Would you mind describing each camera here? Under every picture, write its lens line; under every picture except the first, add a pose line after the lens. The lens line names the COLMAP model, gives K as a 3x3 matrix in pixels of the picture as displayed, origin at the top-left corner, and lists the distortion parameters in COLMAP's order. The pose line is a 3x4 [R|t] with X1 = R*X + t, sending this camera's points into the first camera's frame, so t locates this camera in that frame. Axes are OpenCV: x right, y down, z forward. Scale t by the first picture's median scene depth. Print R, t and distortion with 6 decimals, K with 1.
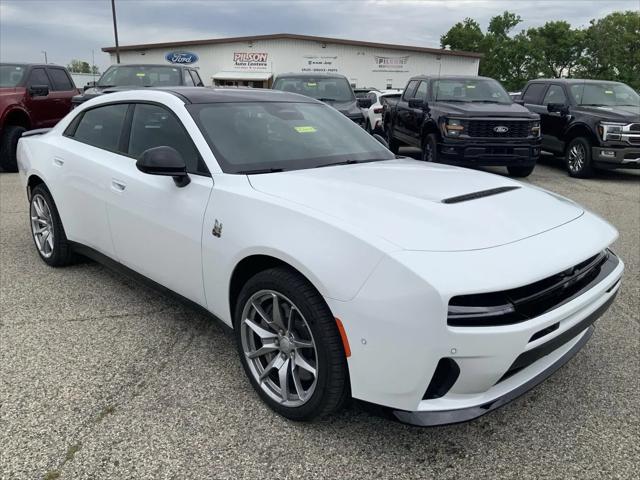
lens RADIAL K [[525.3, 0, 310.5], [0, 525.3, 241.0], [0, 0, 1]] dist [0.044996, -0.095312]
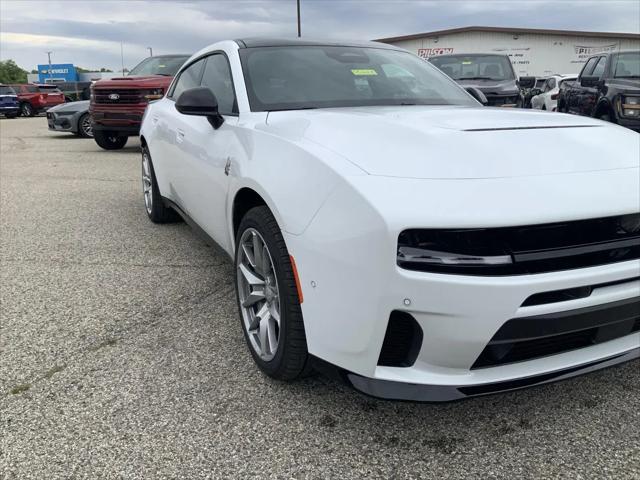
lens RADIAL K [[525.3, 0, 310.5], [0, 525.3, 241.0], [0, 0, 1]] dist [0.044996, -0.095312]
pose [[0.944520, 0.071694, -0.320534, 0.279775], [-0.071031, 0.997379, 0.013776, 0.088945], [0.320681, 0.009757, 0.947137, 0.172522]]
